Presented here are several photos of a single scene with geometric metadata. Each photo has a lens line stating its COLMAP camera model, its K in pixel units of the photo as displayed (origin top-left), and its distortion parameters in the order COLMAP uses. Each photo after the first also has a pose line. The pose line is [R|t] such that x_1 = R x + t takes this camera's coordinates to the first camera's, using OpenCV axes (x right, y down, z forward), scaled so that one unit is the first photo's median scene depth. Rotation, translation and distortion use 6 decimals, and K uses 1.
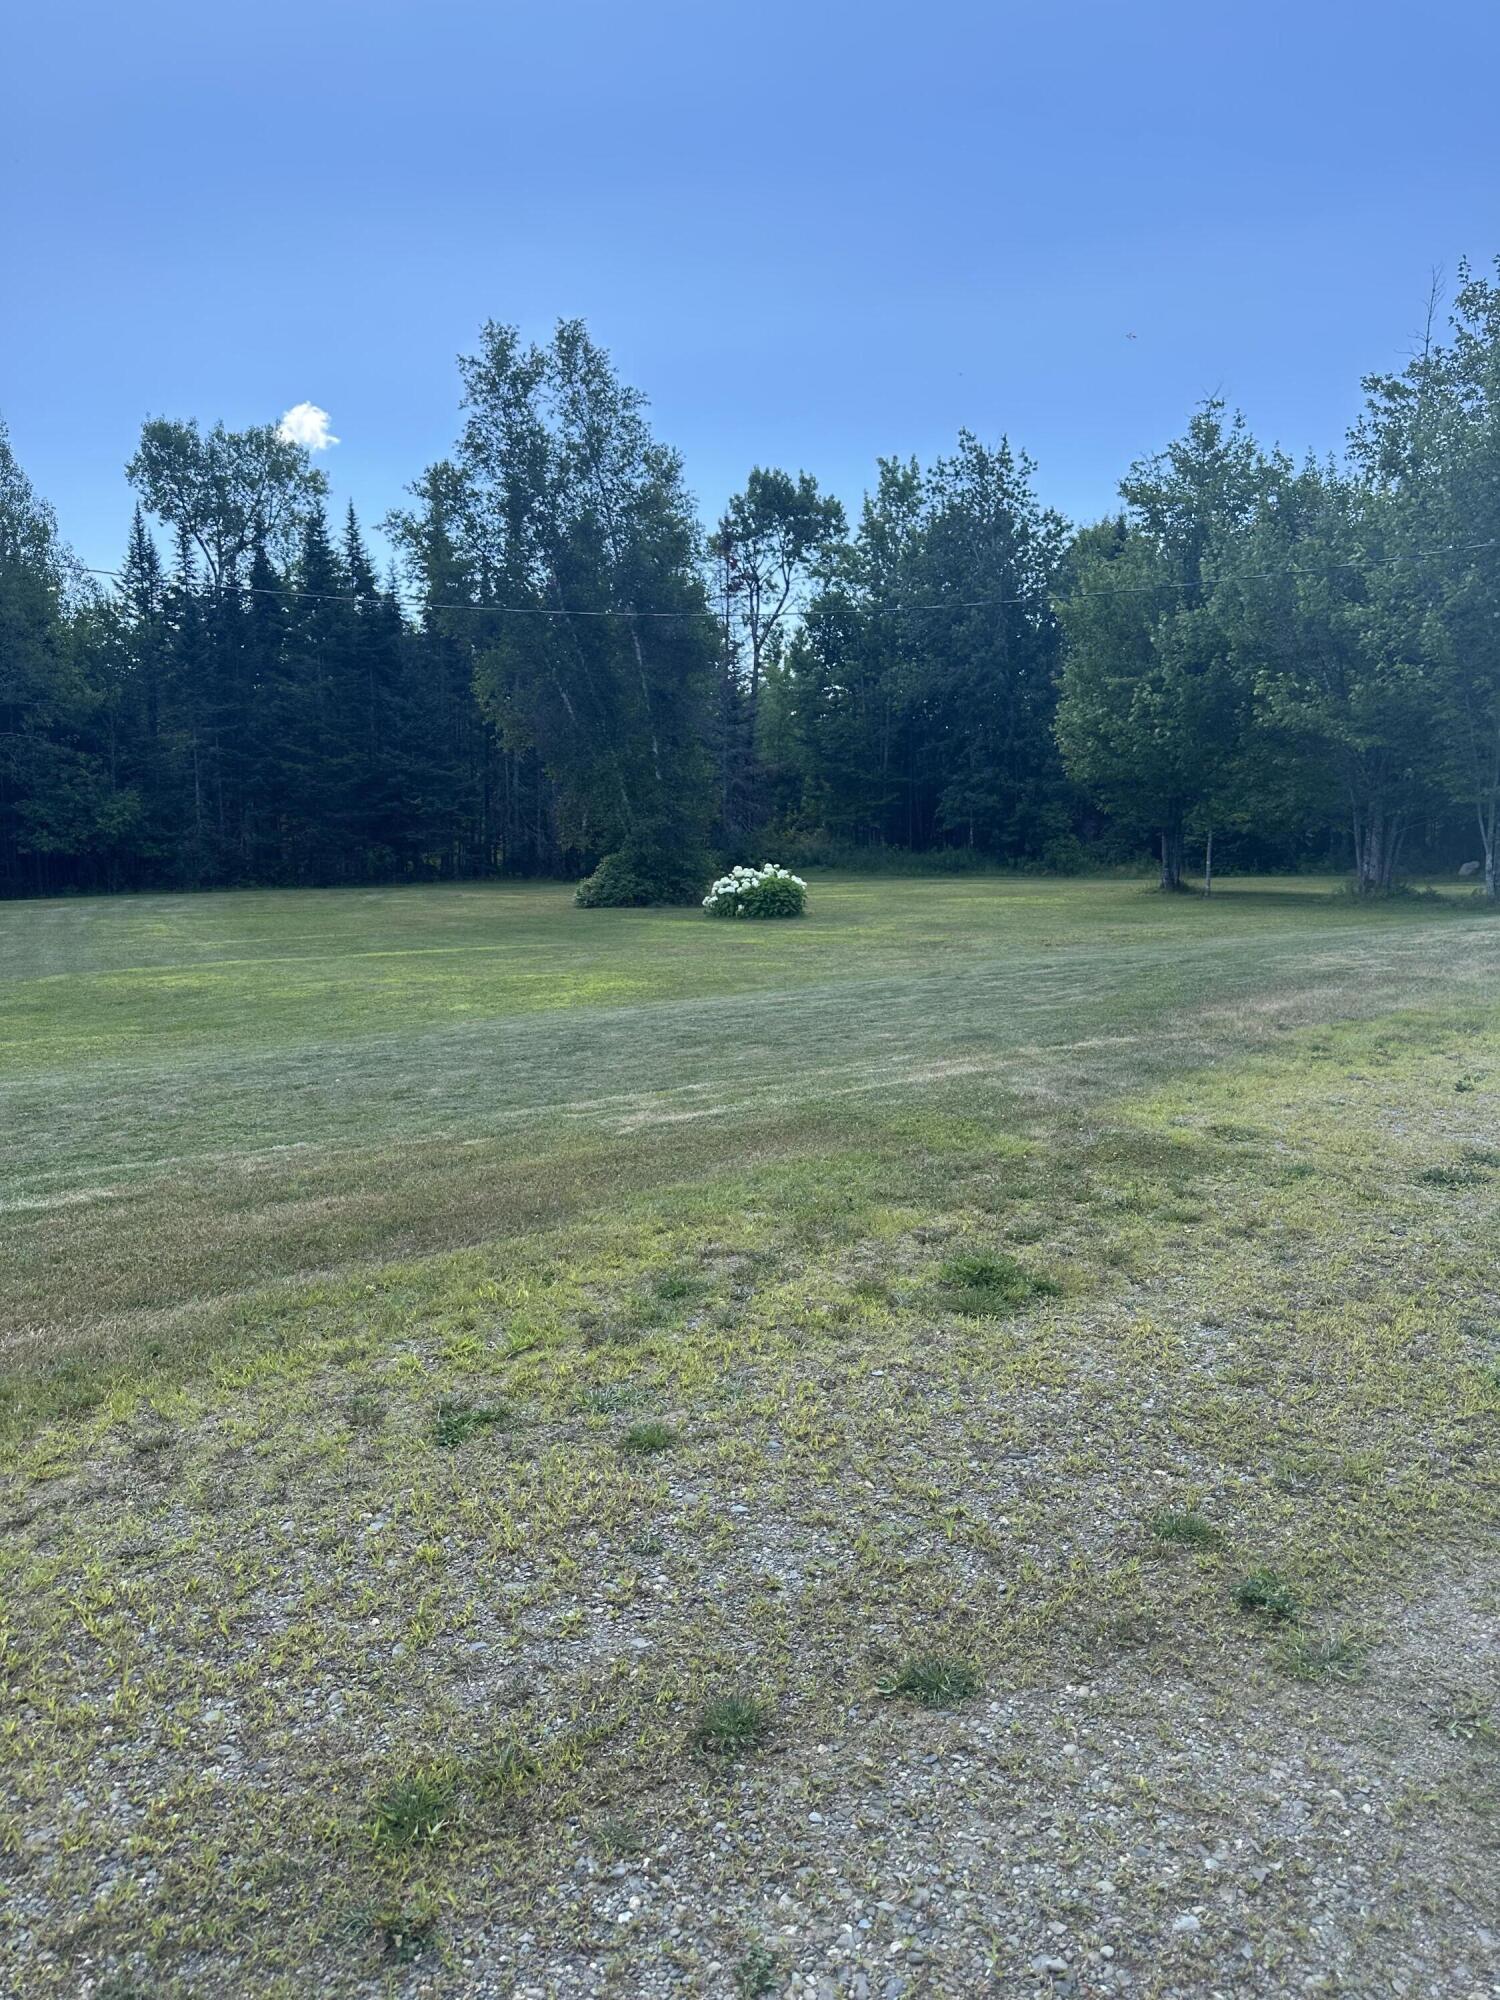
lens RADIAL K [[1389.6, 0, 753.0], [0, 1389.6, 1014.9], [0, 0, 1]] dist [0.072713, -0.056077]
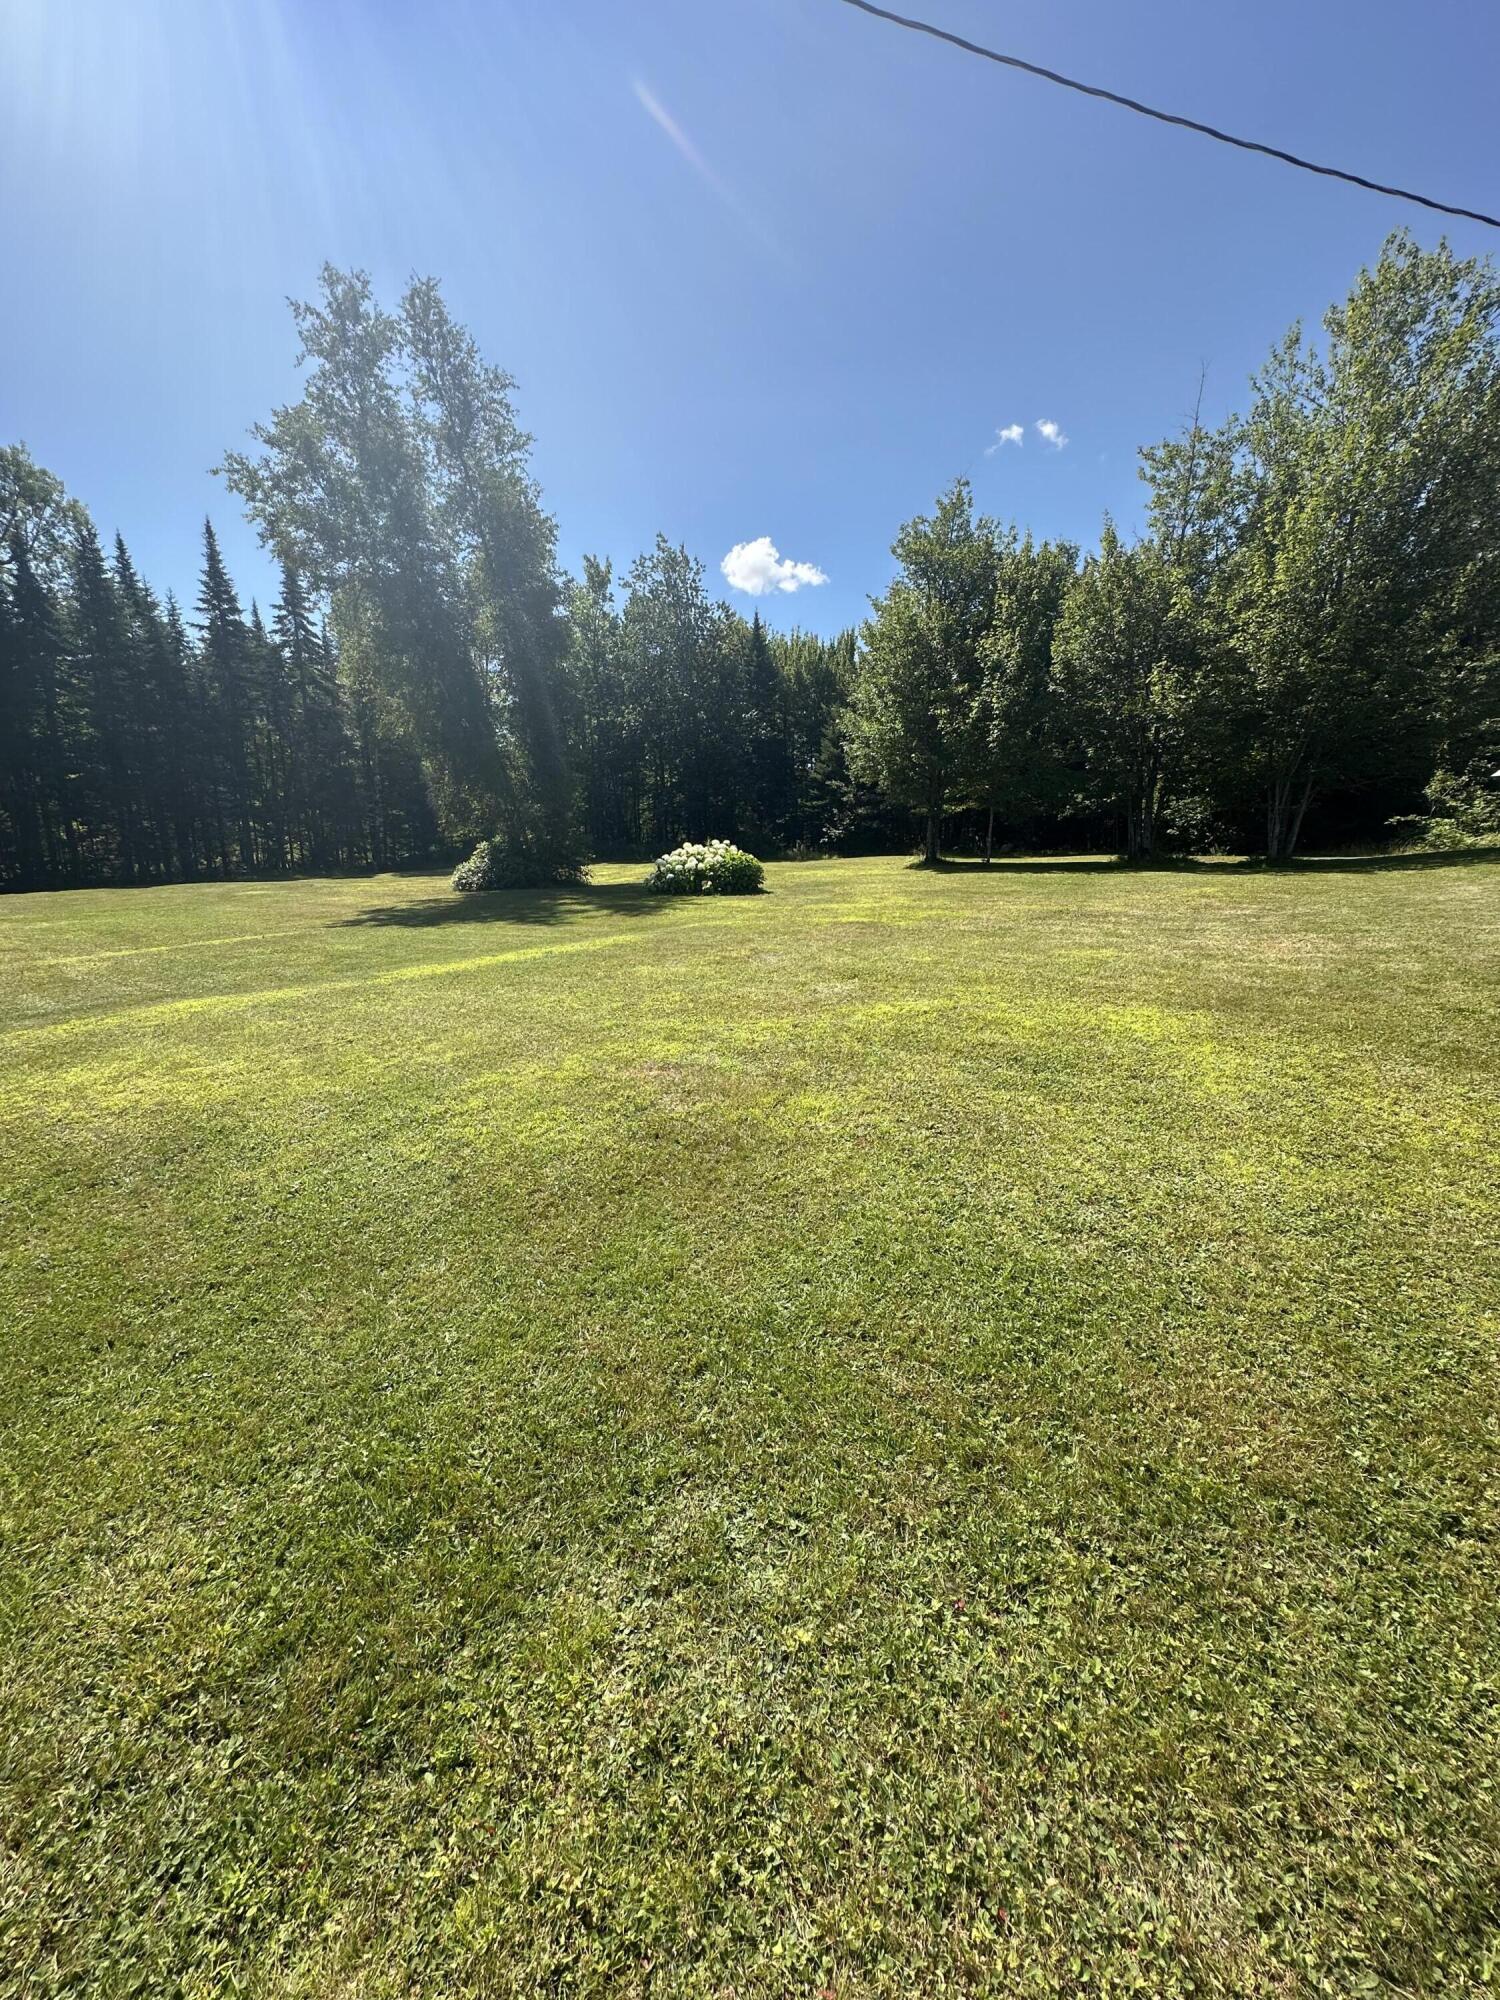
lens RADIAL K [[792.4, 0, 750.0], [0, 792.4, 1000.0], [0, 0, 1]] dist [0.000971, 0.000088]
pose [[0.919279, -0.097484, 0.381343, -0.158823], [0.072512, 0.994206, 0.079353, -0.027903], [-0.386869, -0.045295, 0.921021, 0.345983]]
